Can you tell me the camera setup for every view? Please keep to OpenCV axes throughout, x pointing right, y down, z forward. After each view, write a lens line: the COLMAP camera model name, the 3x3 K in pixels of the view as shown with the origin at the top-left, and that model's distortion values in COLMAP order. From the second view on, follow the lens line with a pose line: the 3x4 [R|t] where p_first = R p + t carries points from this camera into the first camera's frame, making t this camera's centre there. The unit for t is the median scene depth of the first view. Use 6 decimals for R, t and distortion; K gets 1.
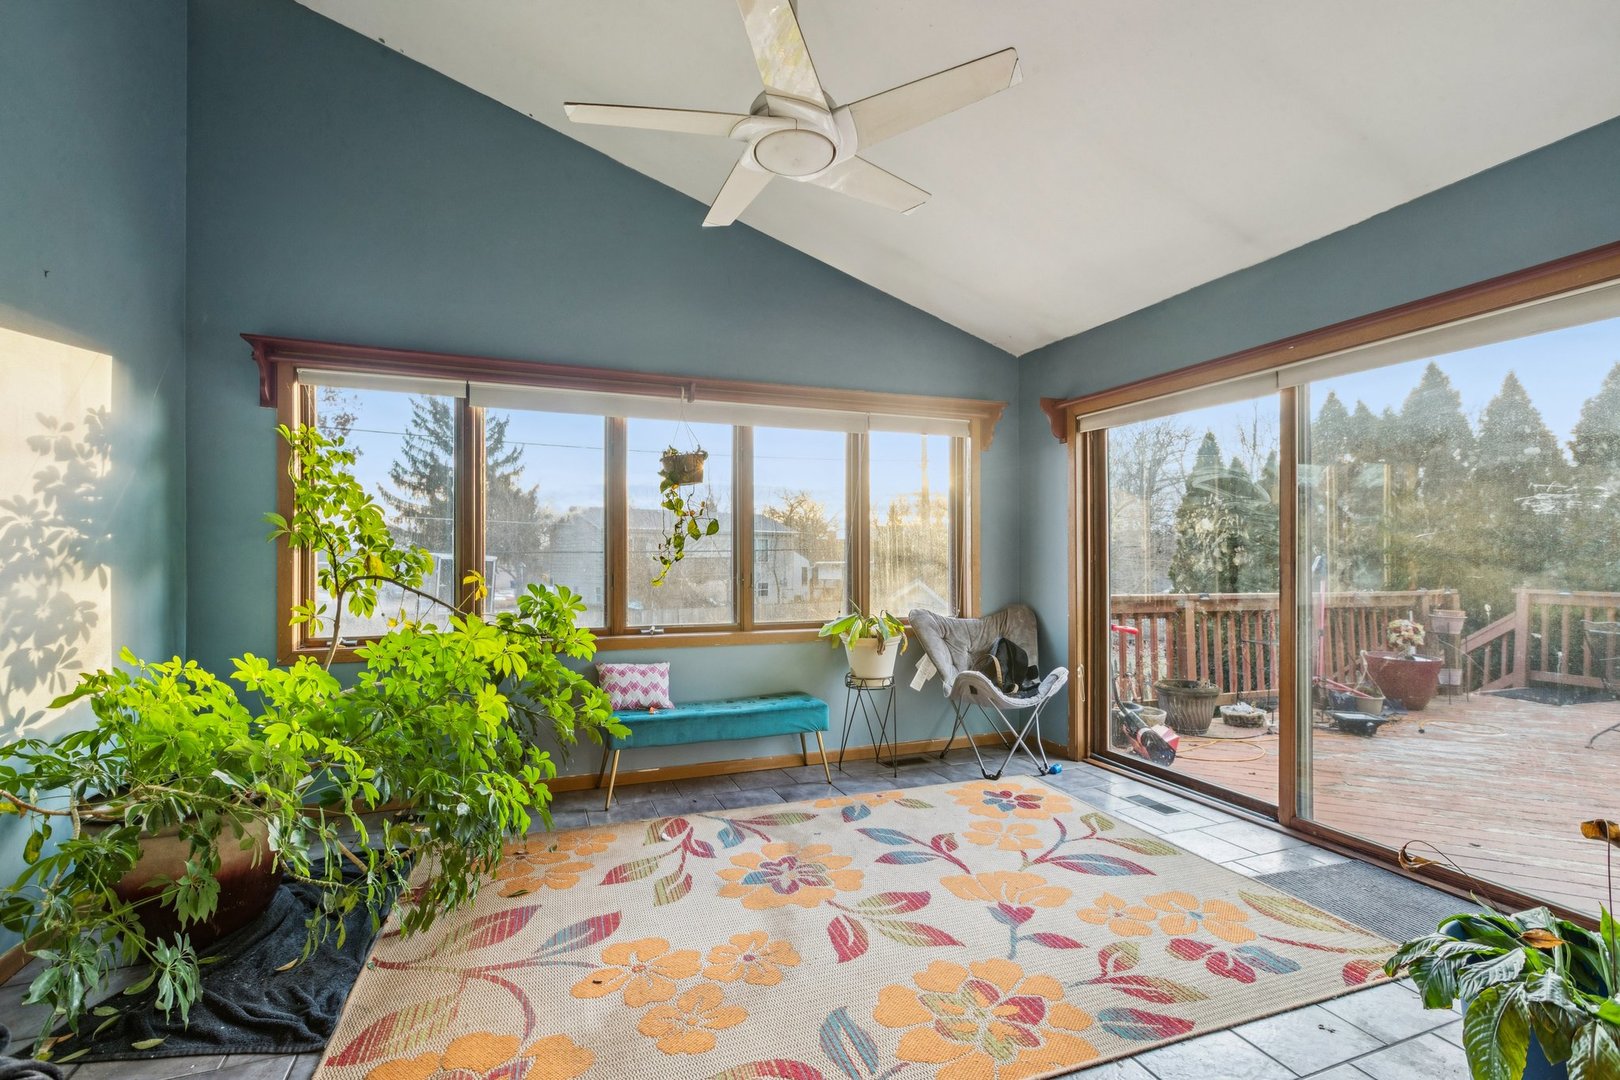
lens RADIAL K [[732.8, 0, 811.9], [0, 732.8, 550.2], [0, 0, 1]] dist [0.001664, -0.001450]
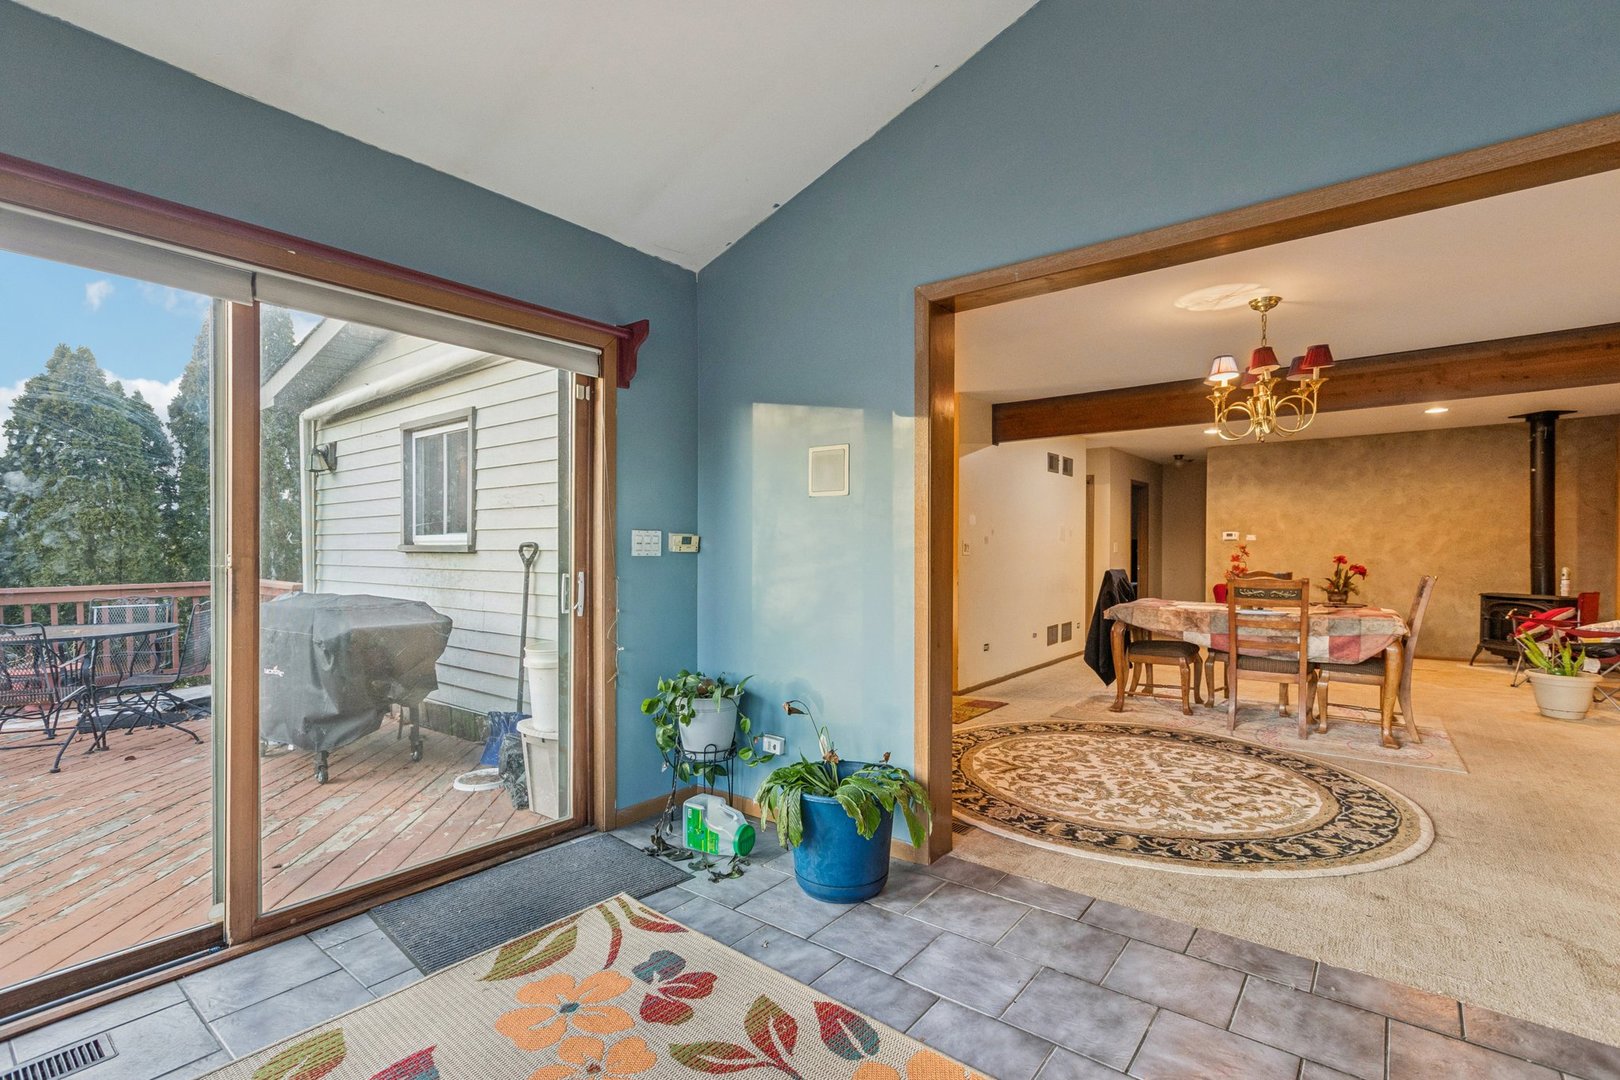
lens RADIAL K [[740.6, 0, 810.9], [0, 740.6, 555.1], [0, 0, 1]] dist [0.001104, -0.001333]
pose [[-0.502288, -0.008853, 0.864655, -0.167711], [-0.008722, 0.999949, 0.005171, 0.005983], [-0.864656, -0.004945, -0.502340, 0.699394]]
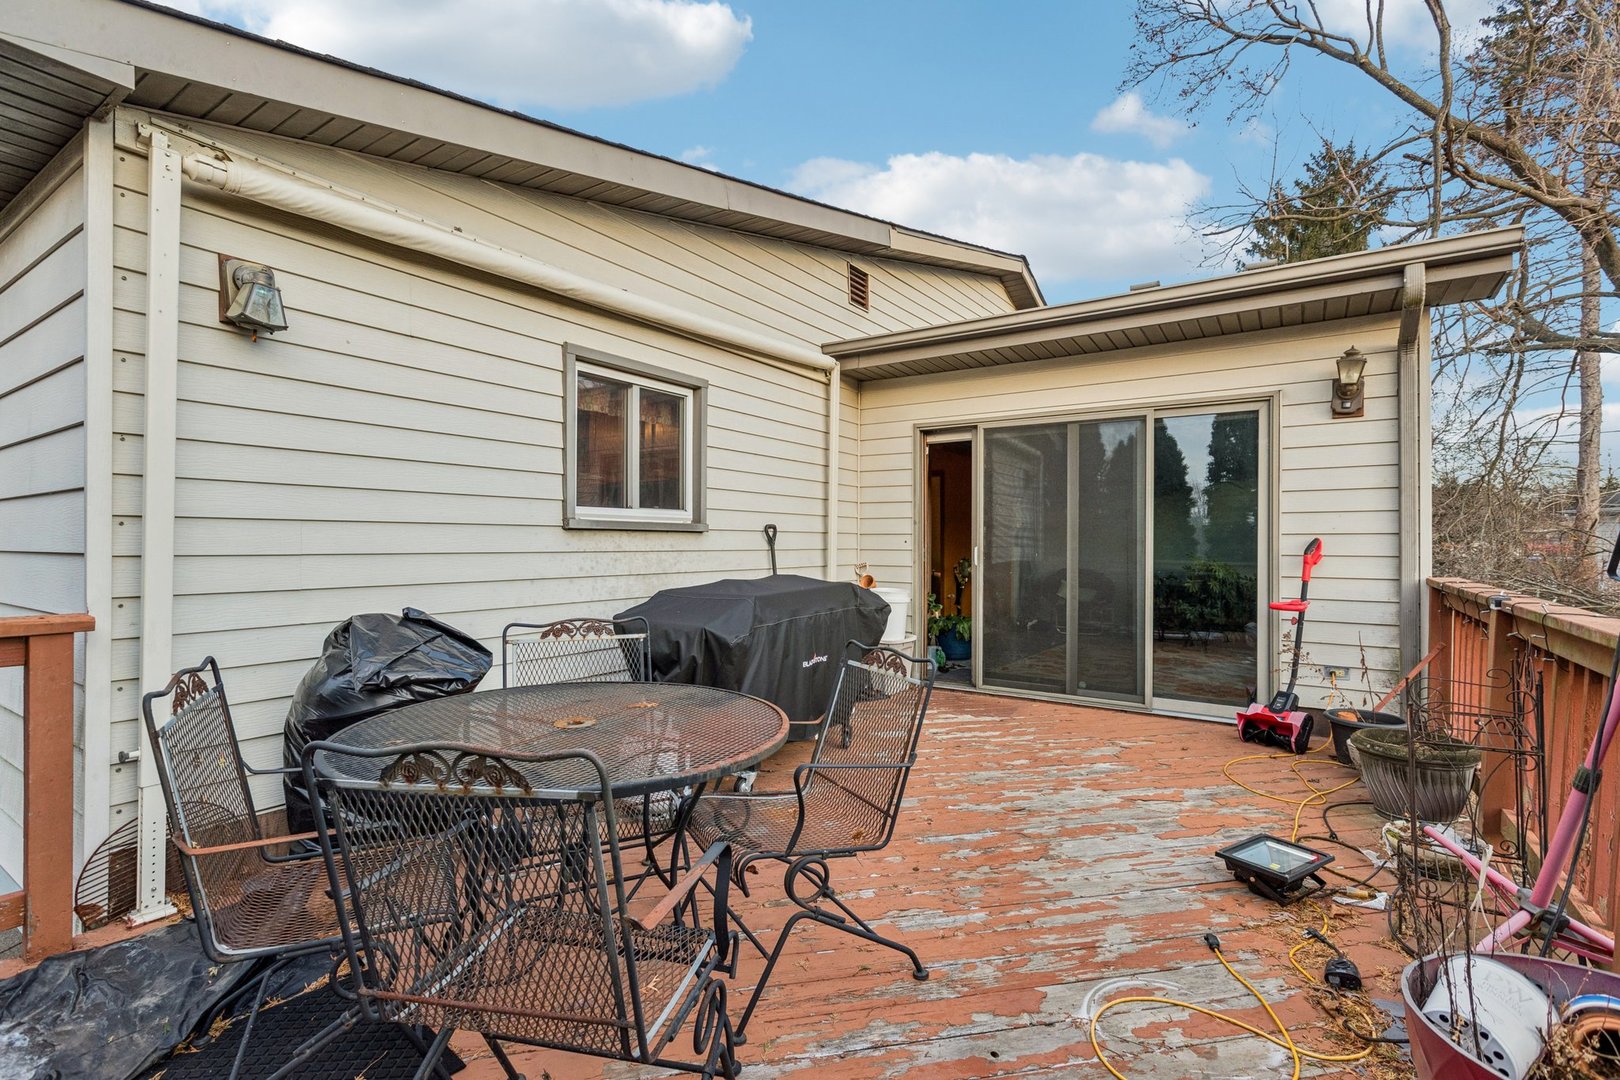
lens RADIAL K [[740.6, 0, 810.9], [0, 740.6, 555.1], [0, 0, 1]] dist [0.001104, -0.001333]
pose [[-0.821138, 0.005118, -0.570707, 1.643120], [0.000016, 0.999960, 0.008944, 0.038790], [0.570730, 0.007335, -0.821105, 1.590584]]
